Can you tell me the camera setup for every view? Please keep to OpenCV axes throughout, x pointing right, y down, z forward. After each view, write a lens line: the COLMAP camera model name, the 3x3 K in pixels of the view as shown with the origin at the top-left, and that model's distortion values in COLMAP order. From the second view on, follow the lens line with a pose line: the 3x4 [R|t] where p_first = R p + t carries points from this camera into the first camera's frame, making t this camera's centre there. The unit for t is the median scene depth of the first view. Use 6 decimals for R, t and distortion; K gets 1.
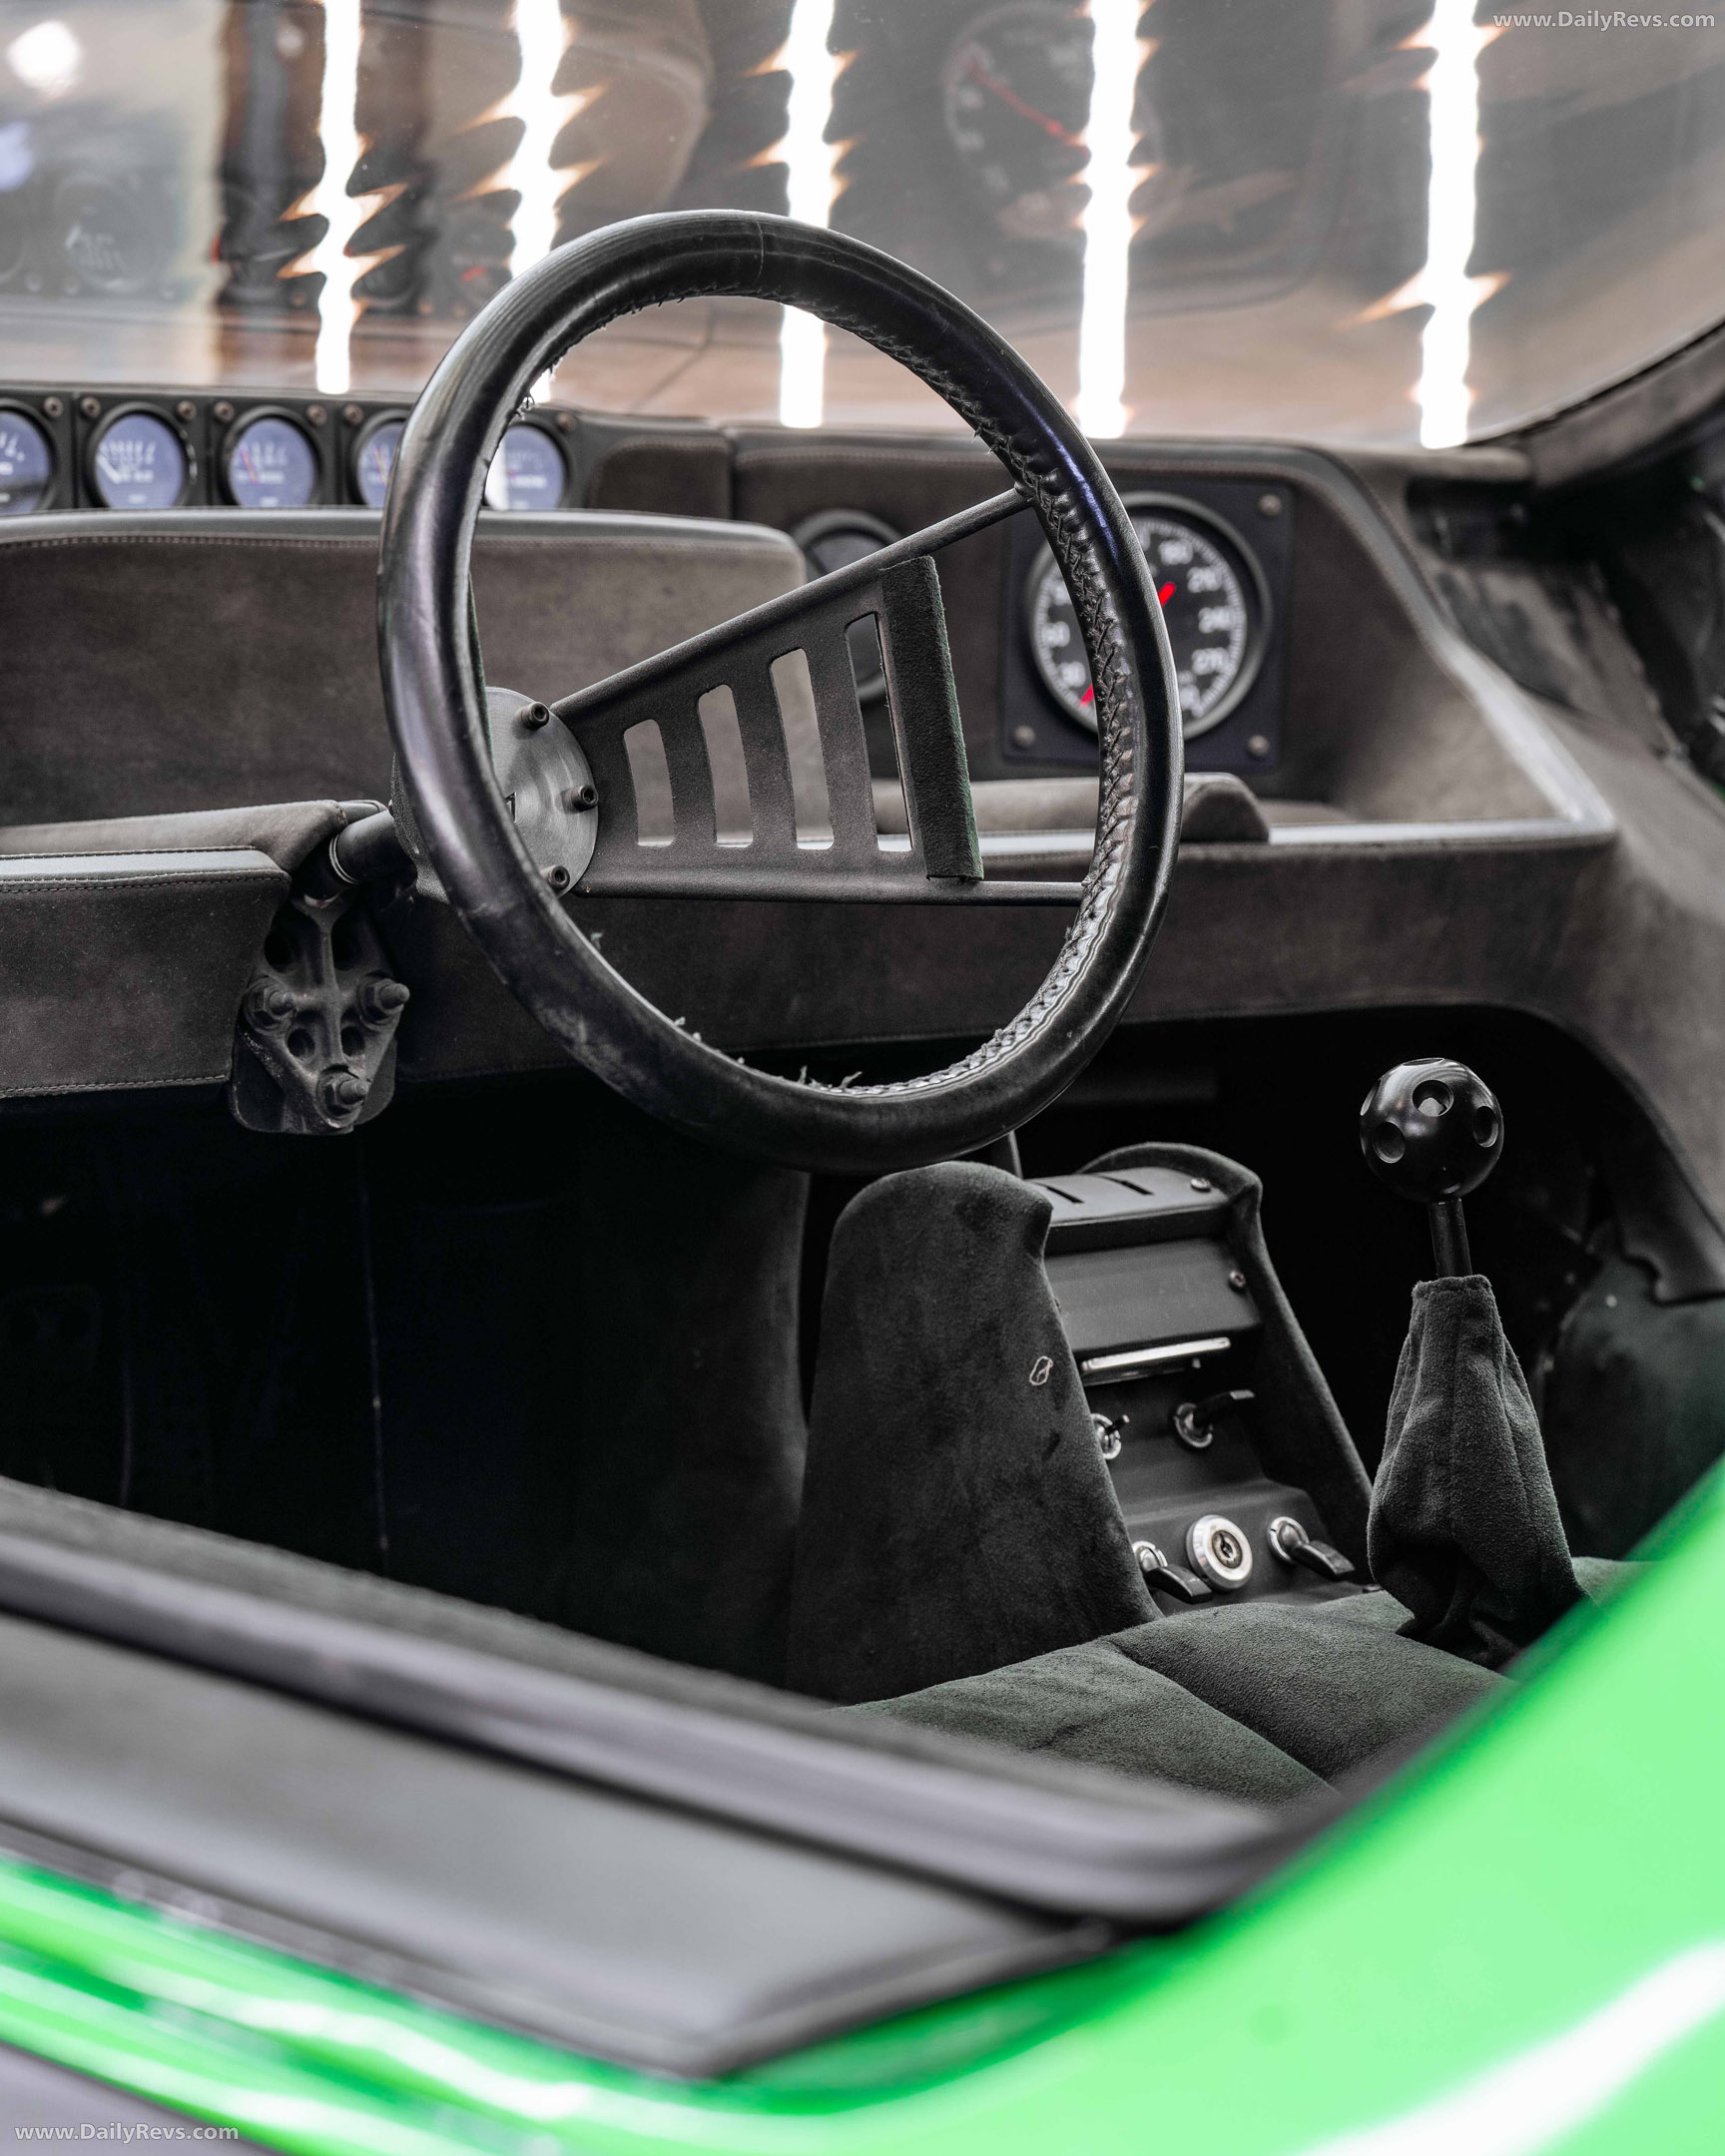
lens RADIAL K [[5169.6, 0, 862.5], [0, 5169.6, 1078.0], [0, 0, 1]] dist [-0.086927, -0.522261]
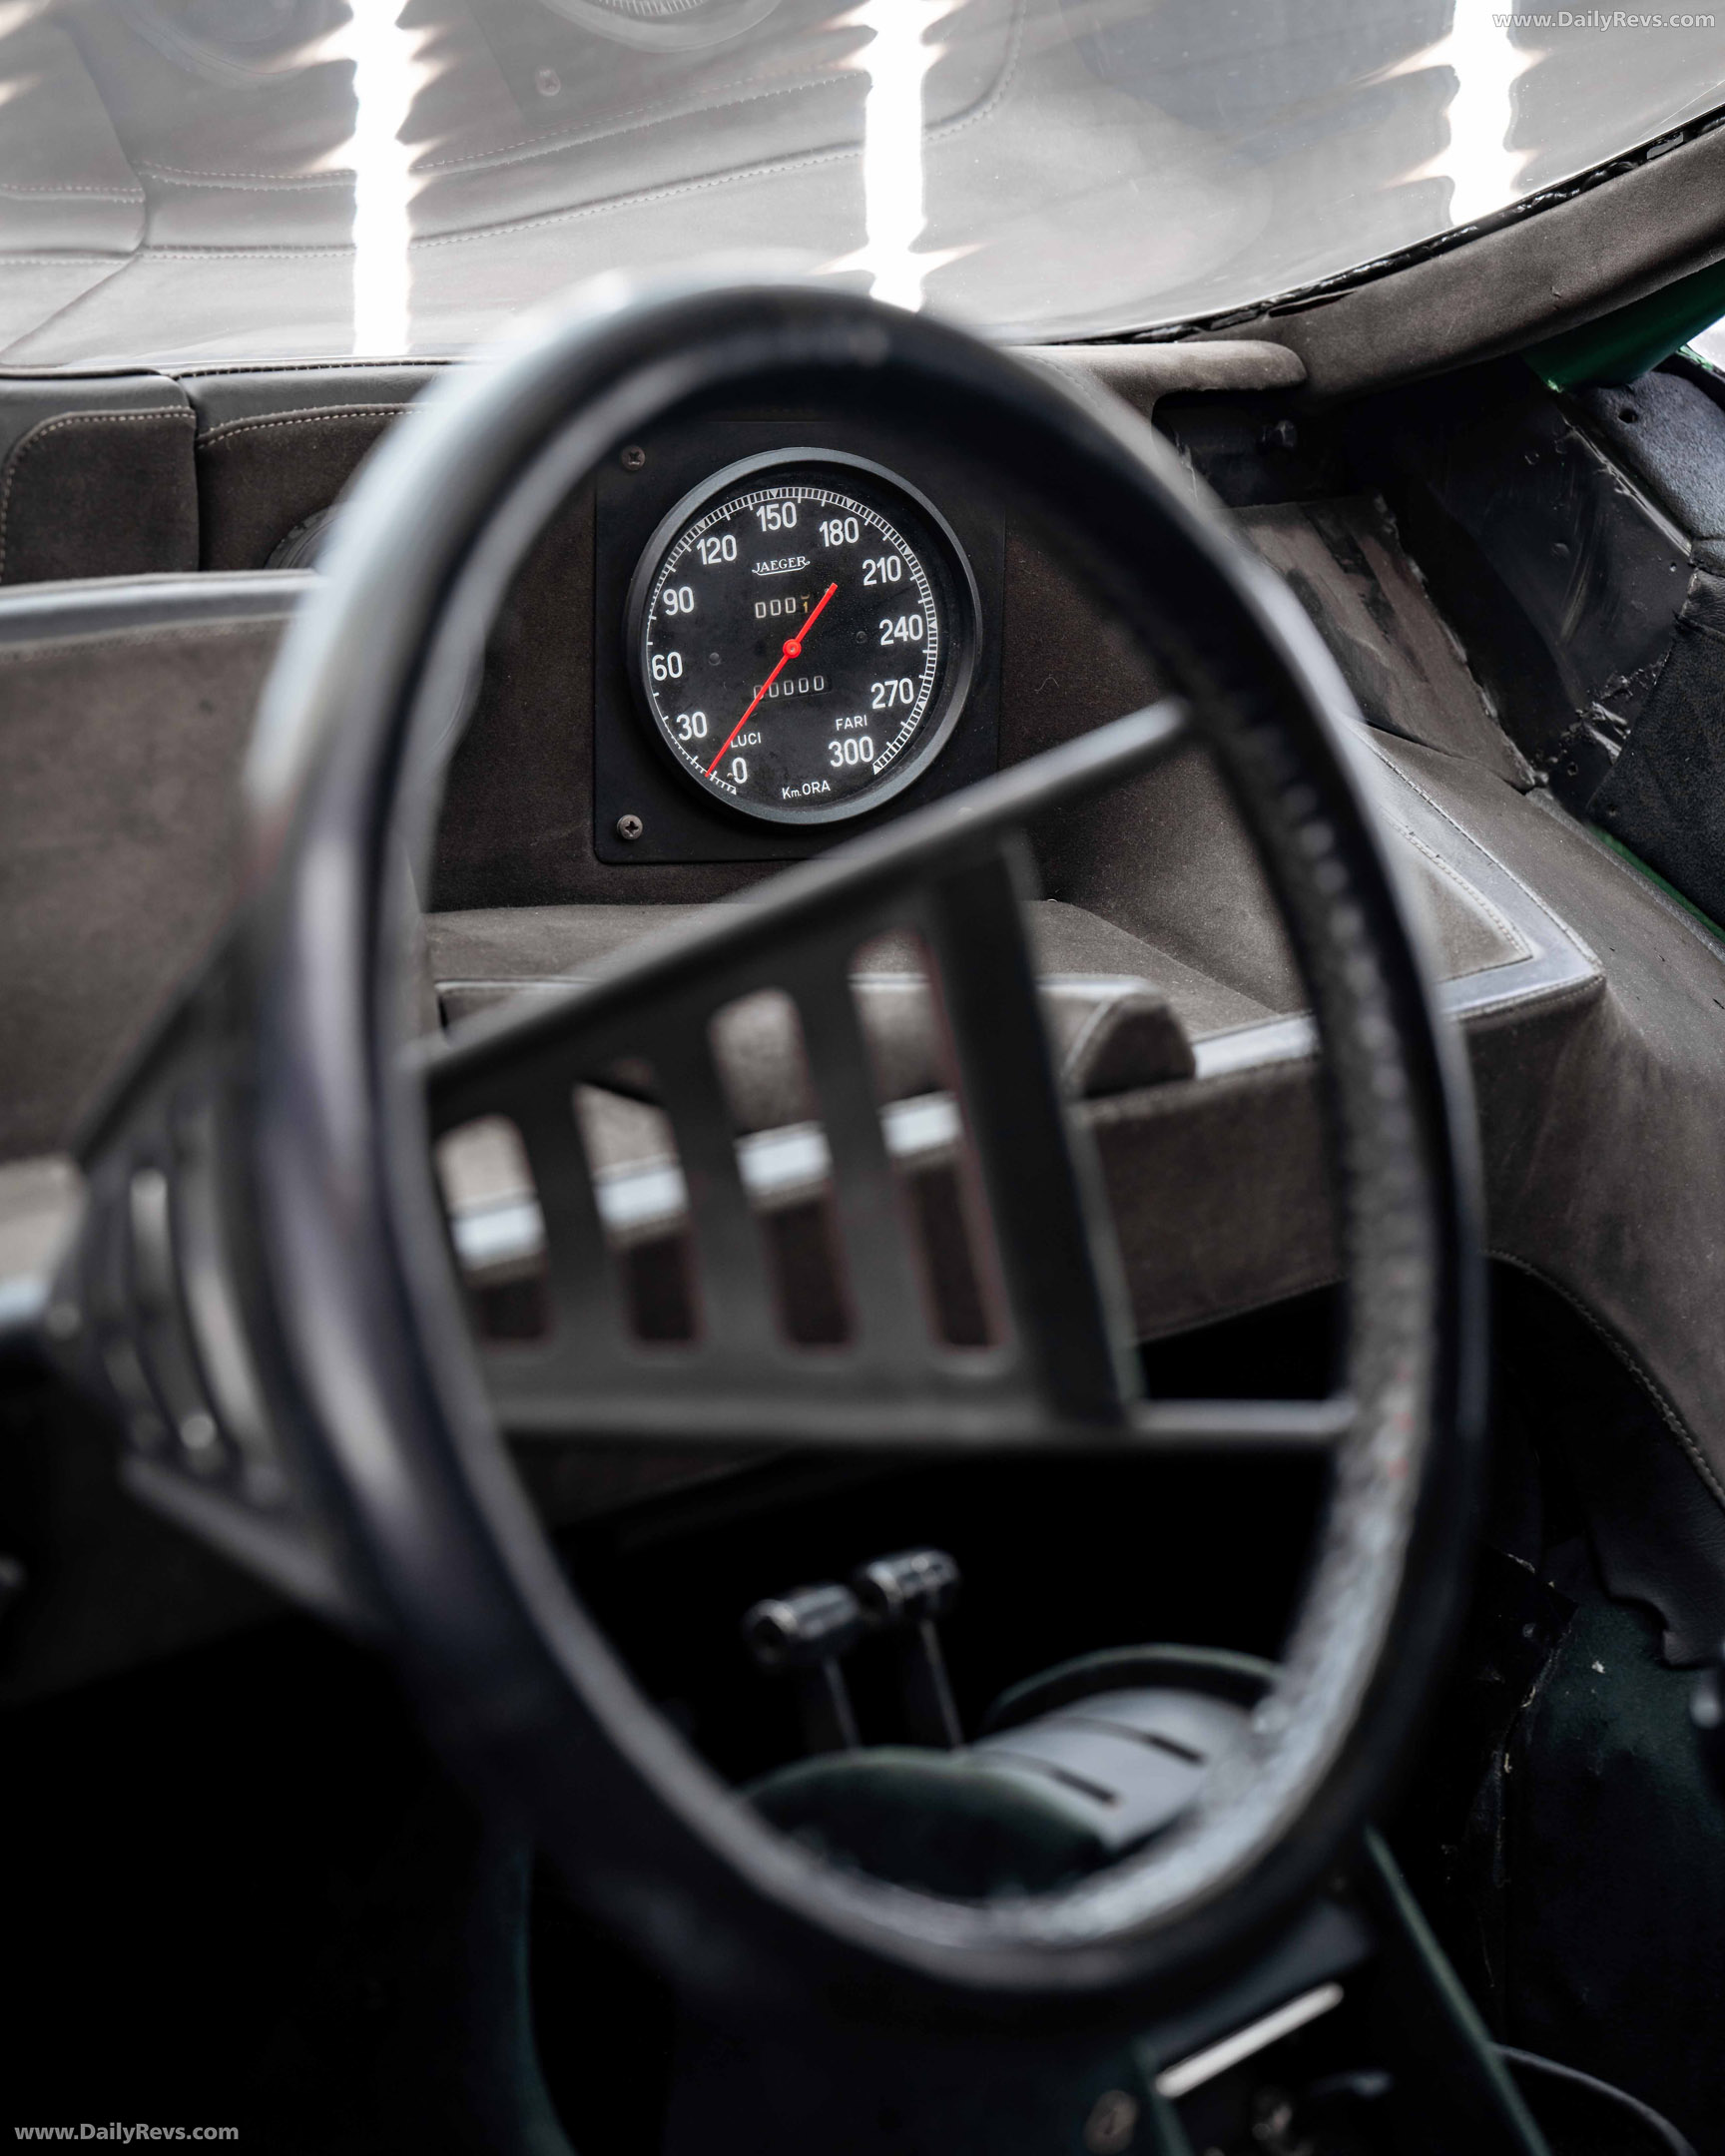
lens RADIAL K [[5990.9, 0, 862.5], [0, 5990.9, 1078.0], [0, 0, 1]] dist [0.034402, -0.334143]
pose [[0.977701, -0.054276, 0.202865, -0.125175], [0.042238, 0.997106, 0.063210, -0.106221], [-0.205709, -0.053232, 0.977164, 0.329503]]
